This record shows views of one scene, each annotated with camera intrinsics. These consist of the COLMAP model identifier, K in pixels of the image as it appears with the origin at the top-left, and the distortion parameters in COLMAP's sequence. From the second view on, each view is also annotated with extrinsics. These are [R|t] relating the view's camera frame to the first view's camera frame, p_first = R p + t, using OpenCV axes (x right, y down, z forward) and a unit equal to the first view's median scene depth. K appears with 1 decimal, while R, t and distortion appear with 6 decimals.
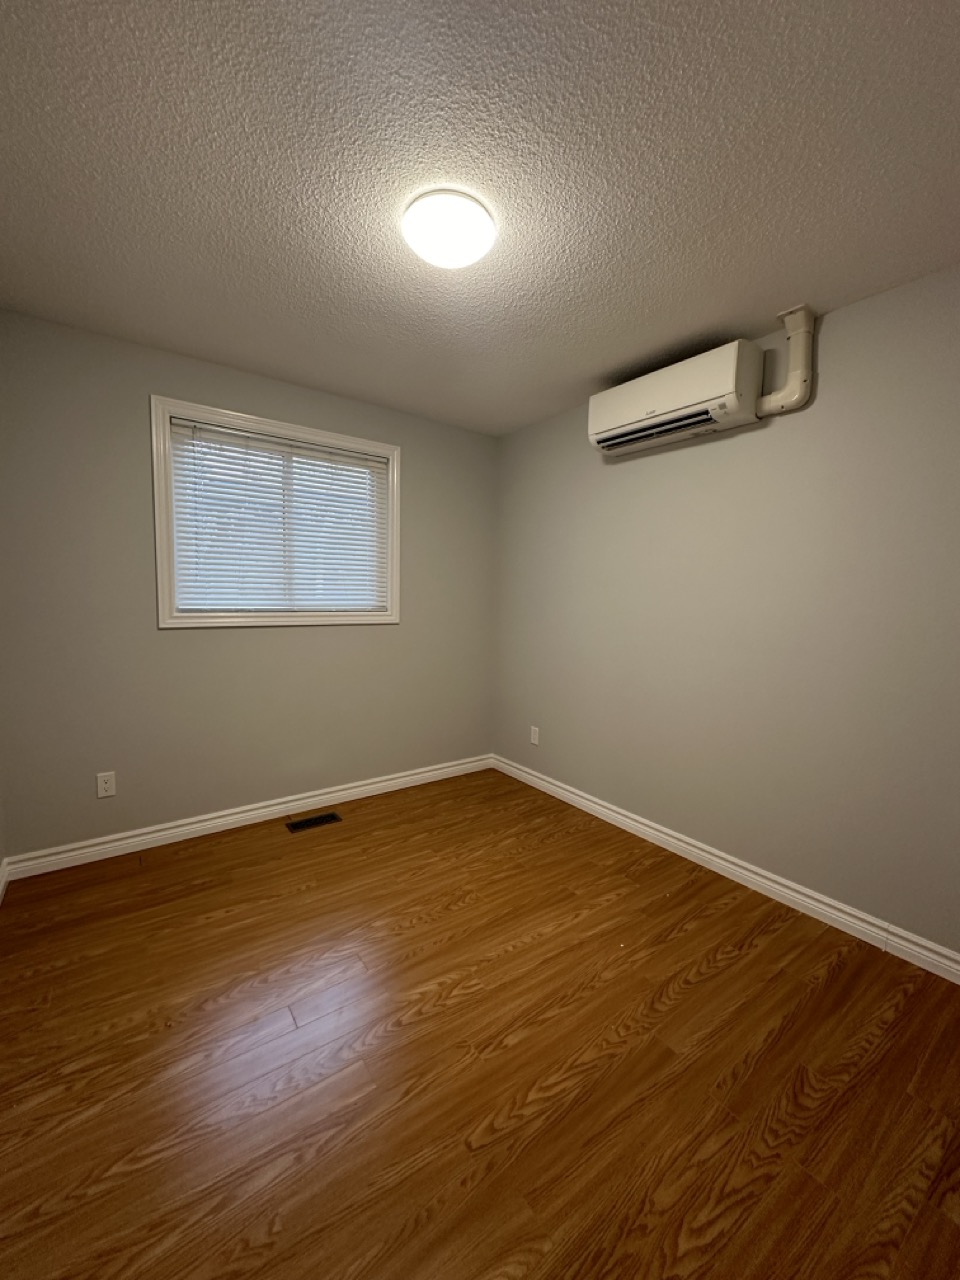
lens RADIAL K [[510.4, 0, 477.8], [0, 510.4, 649.7], [0, 0, 1]] dist [-0.006857, 0.000716]
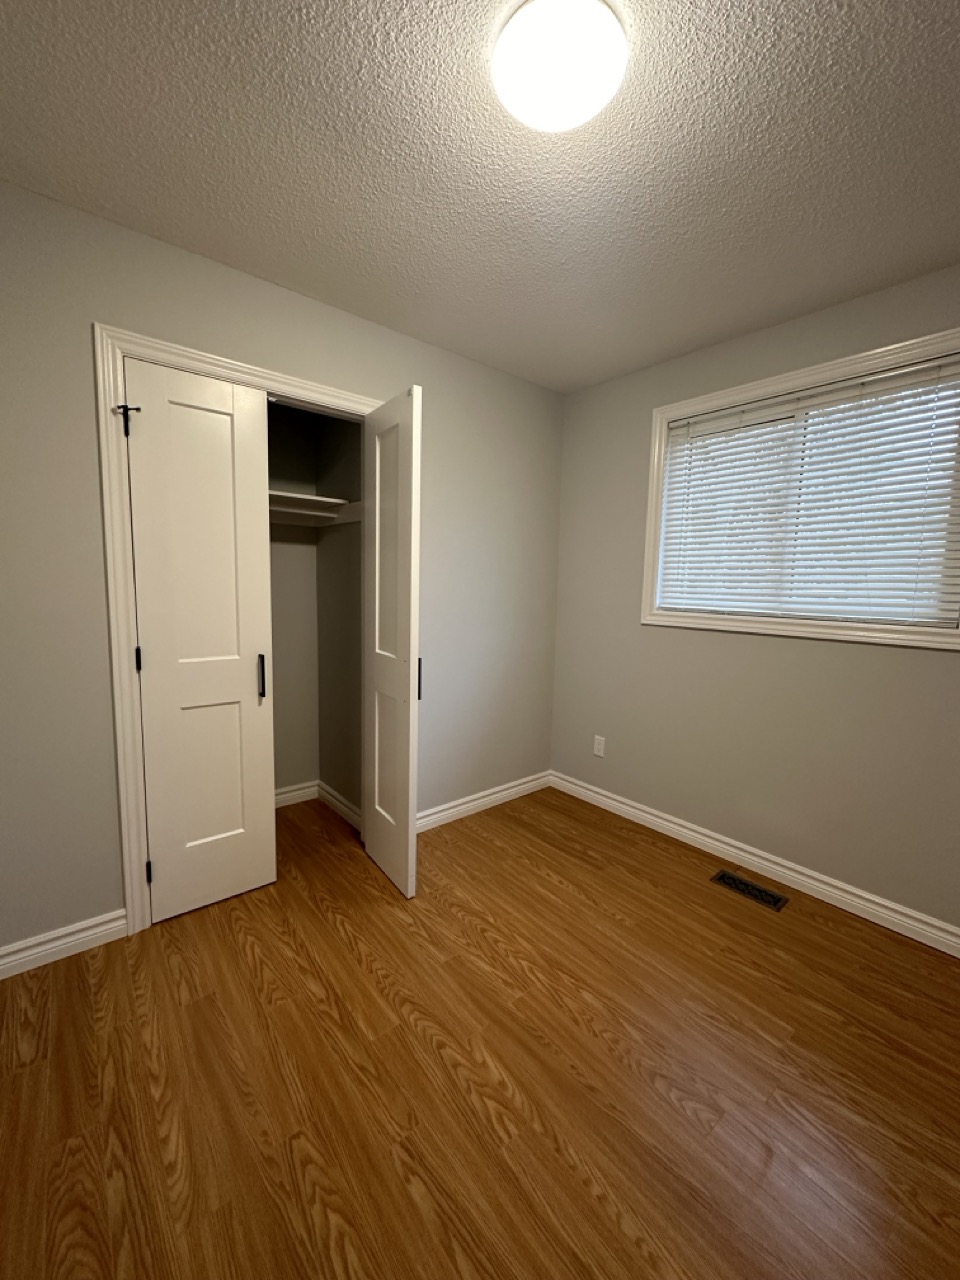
lens RADIAL K [[510.4, 0, 483.8], [0, 510.4, 647.1], [0, 0, 1]] dist [-0.006857, 0.000716]
pose [[0.060758, 0.105601, -0.992551, 0.523645], [-0.129035, 0.986875, 0.097098, -0.064655], [0.989777, 0.122174, 0.073587, 0.692671]]
